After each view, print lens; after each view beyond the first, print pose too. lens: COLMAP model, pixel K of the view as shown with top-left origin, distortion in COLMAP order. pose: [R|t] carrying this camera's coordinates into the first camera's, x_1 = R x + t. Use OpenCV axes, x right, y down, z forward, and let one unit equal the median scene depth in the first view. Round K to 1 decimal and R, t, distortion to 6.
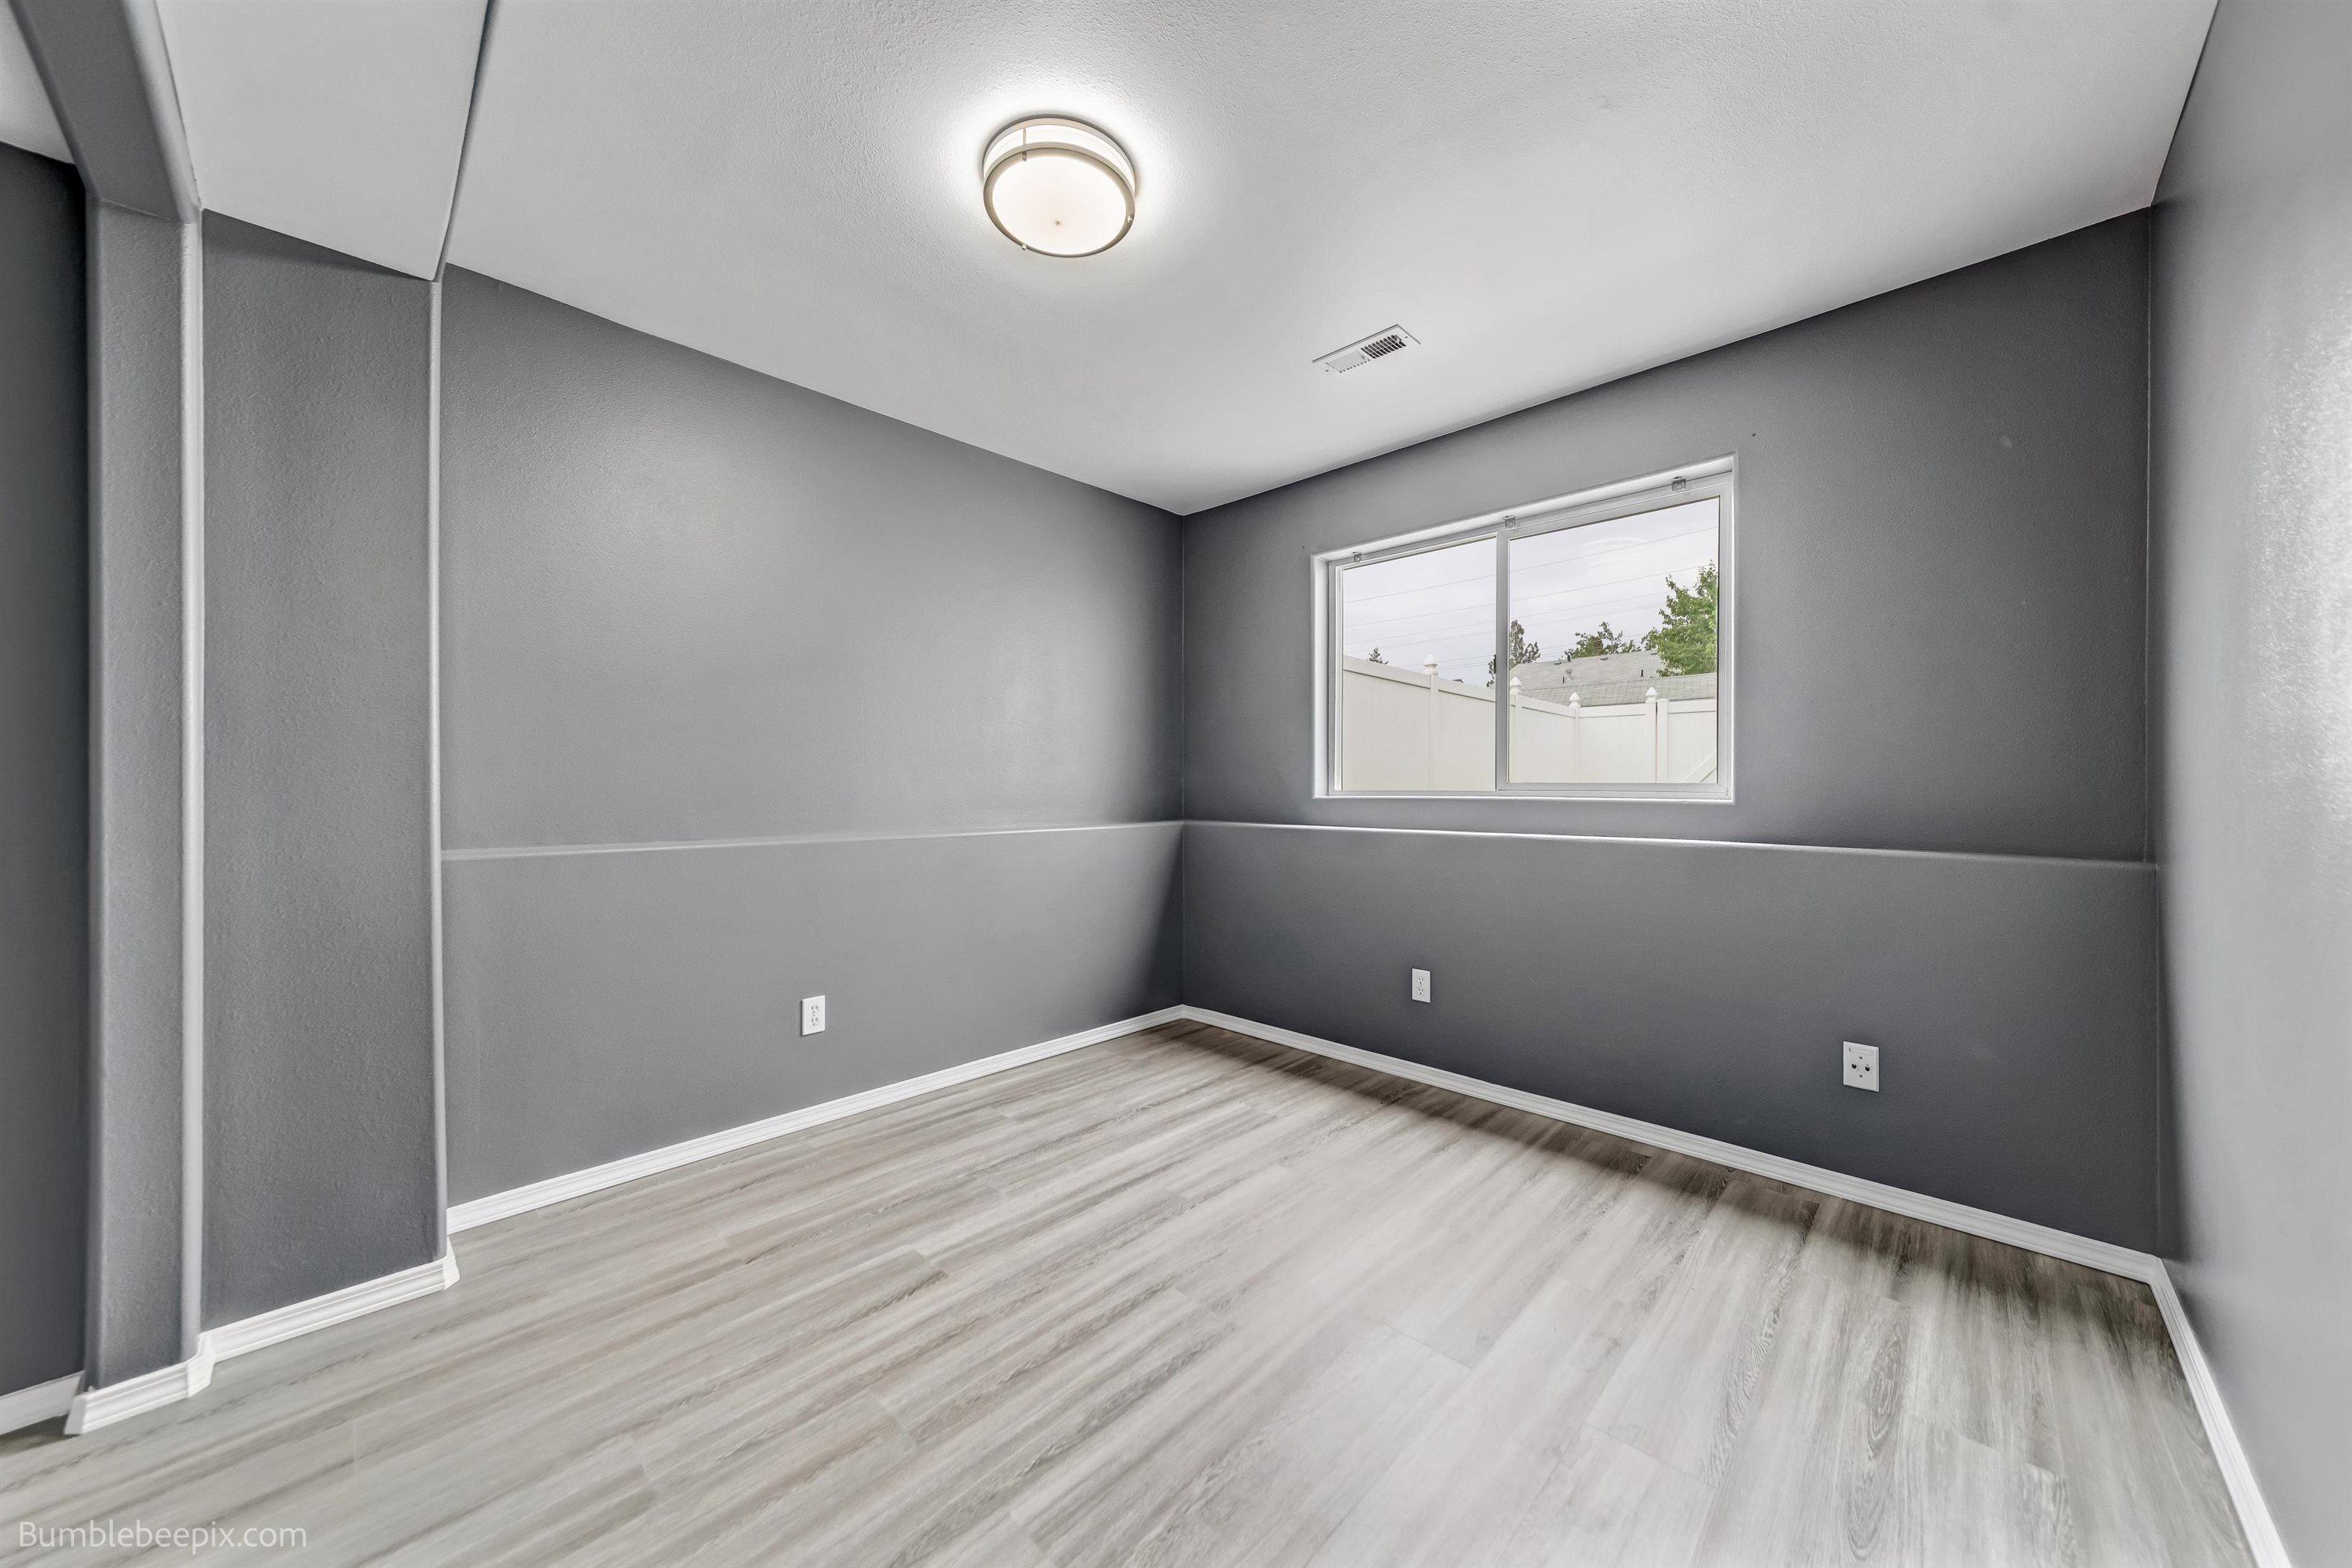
lens RADIAL K [[823.2, 0, 1173.8], [0, 823.2, 786.6], [0, 0, 1]] dist [0.008820, -0.000704]
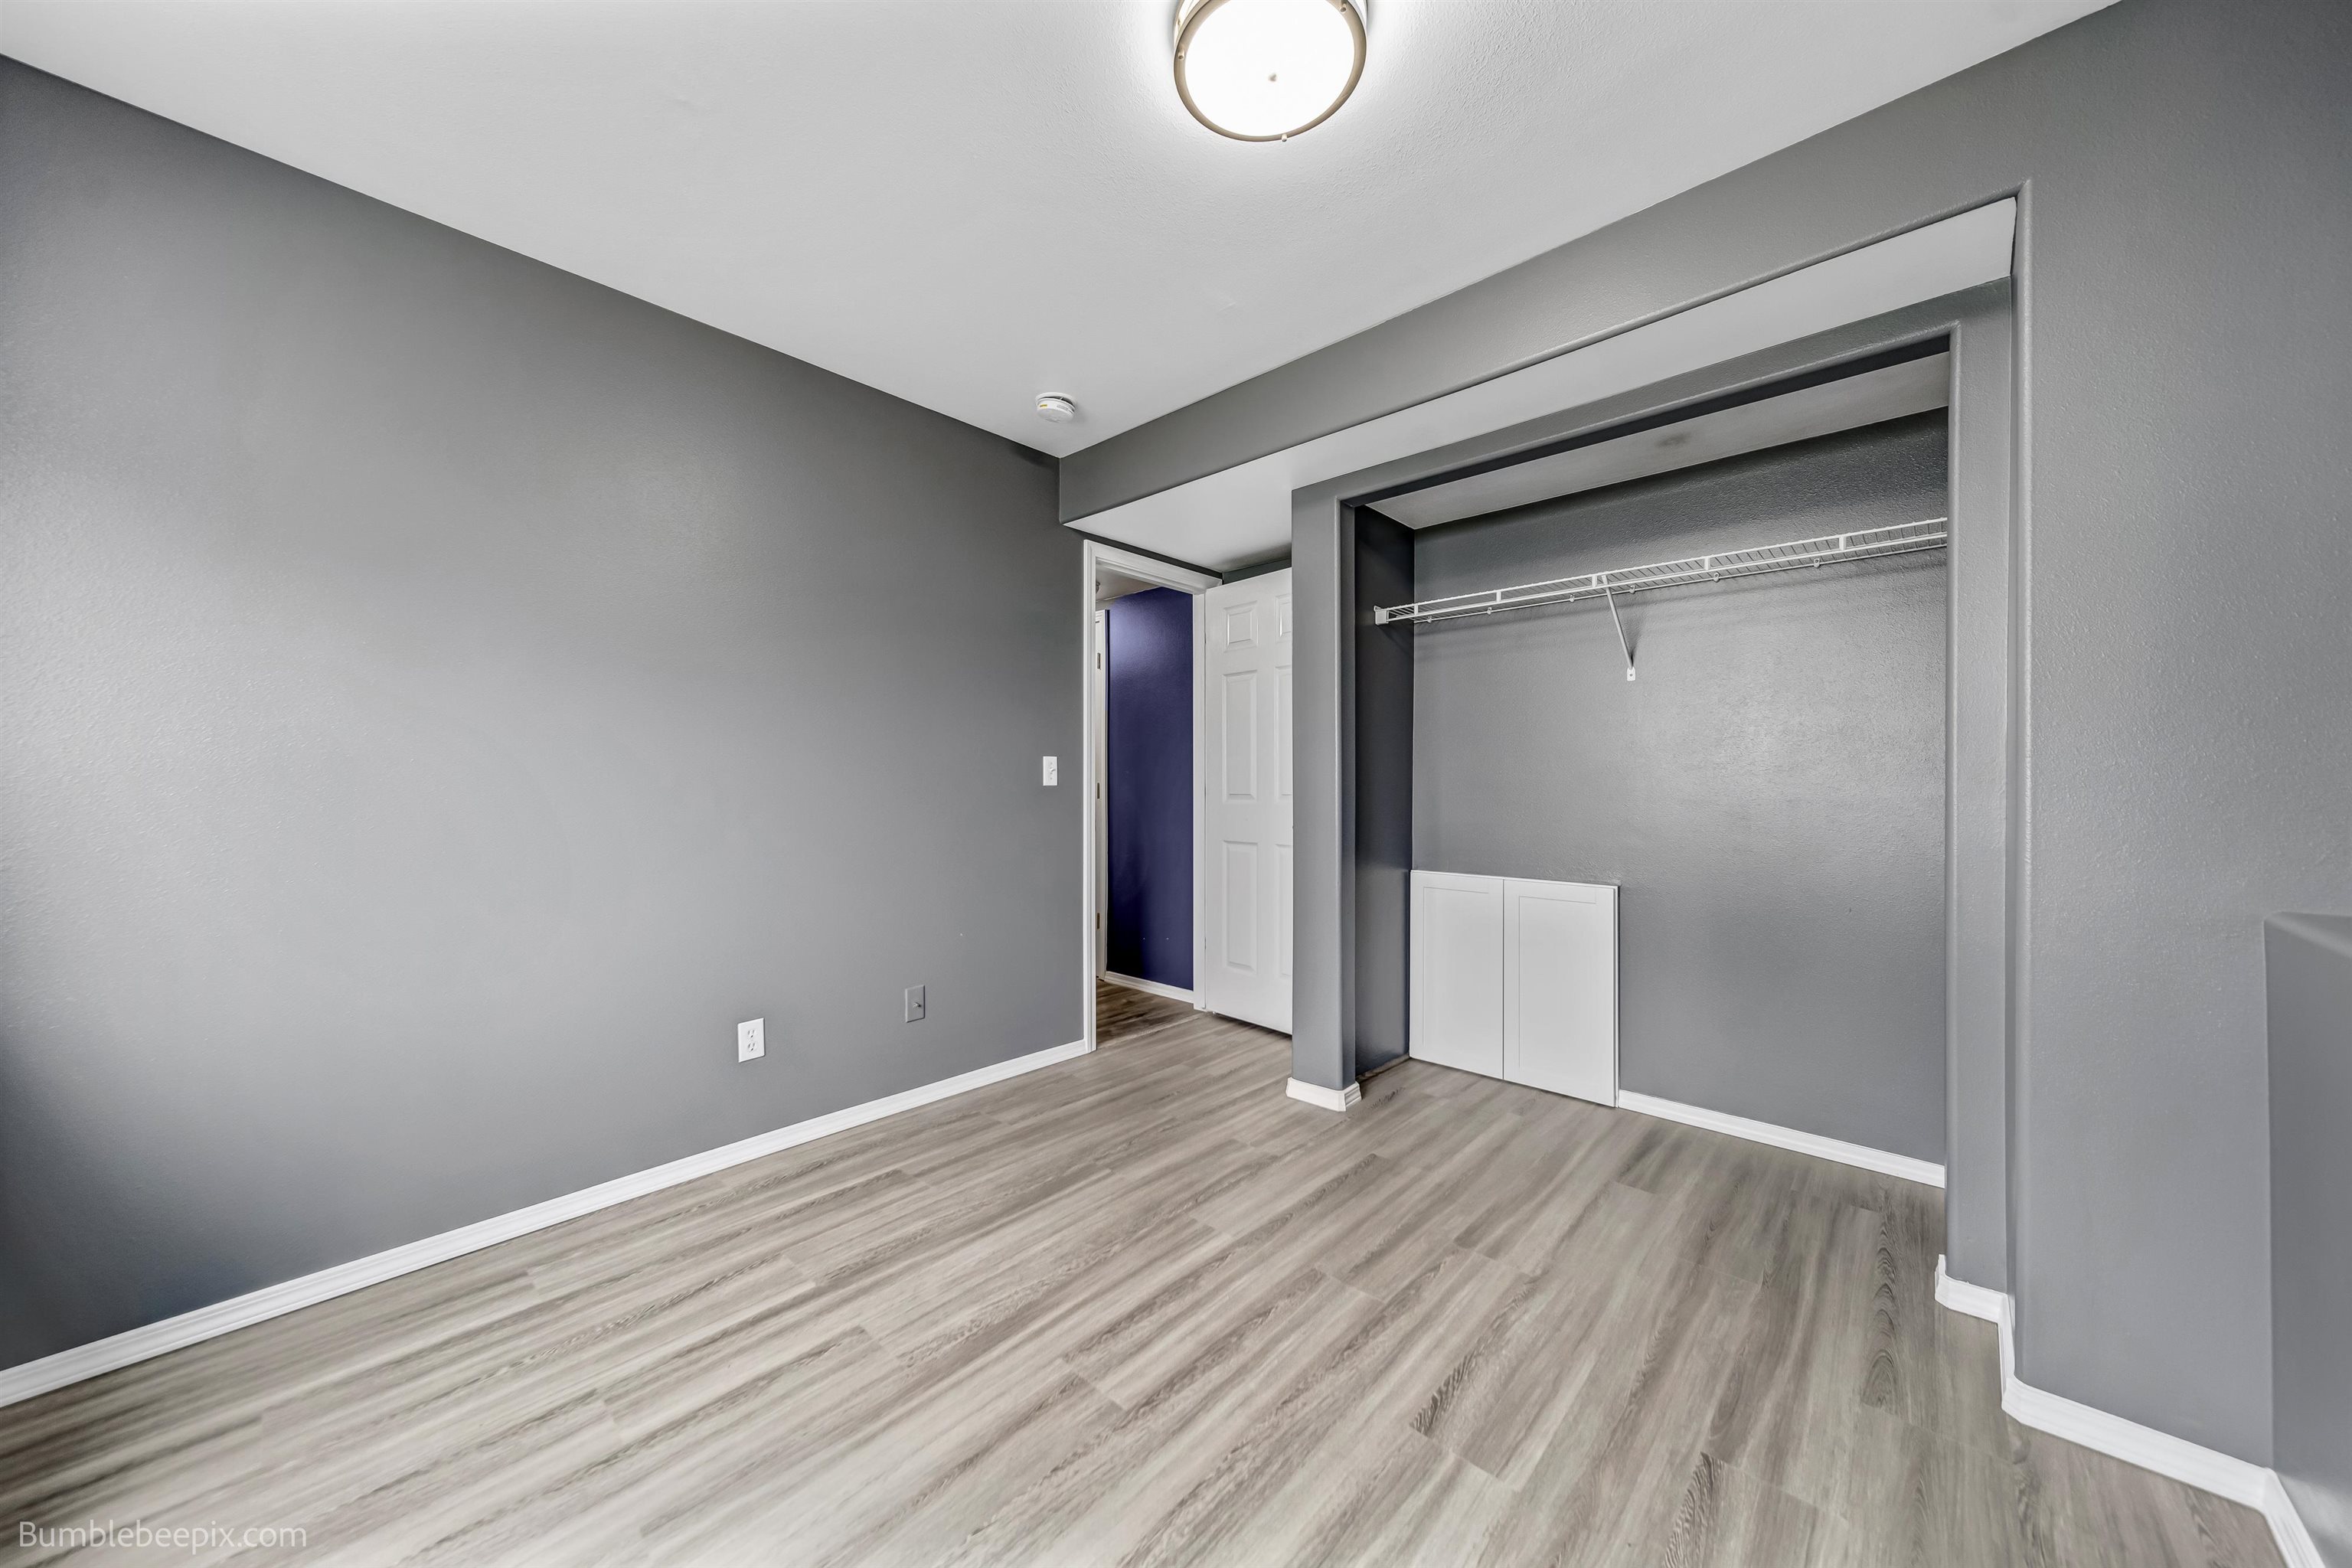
lens RADIAL K [[823.2, 0, 1177.1], [0, 823.2, 784.0], [0, 0, 1]] dist [0.008820, -0.000704]
pose [[-0.999612, -0.001275, -0.027830, -0.032179], [-0.001268, 0.999999, -0.000287, -0.021088], [0.027831, -0.000252, -0.999613, 2.048275]]
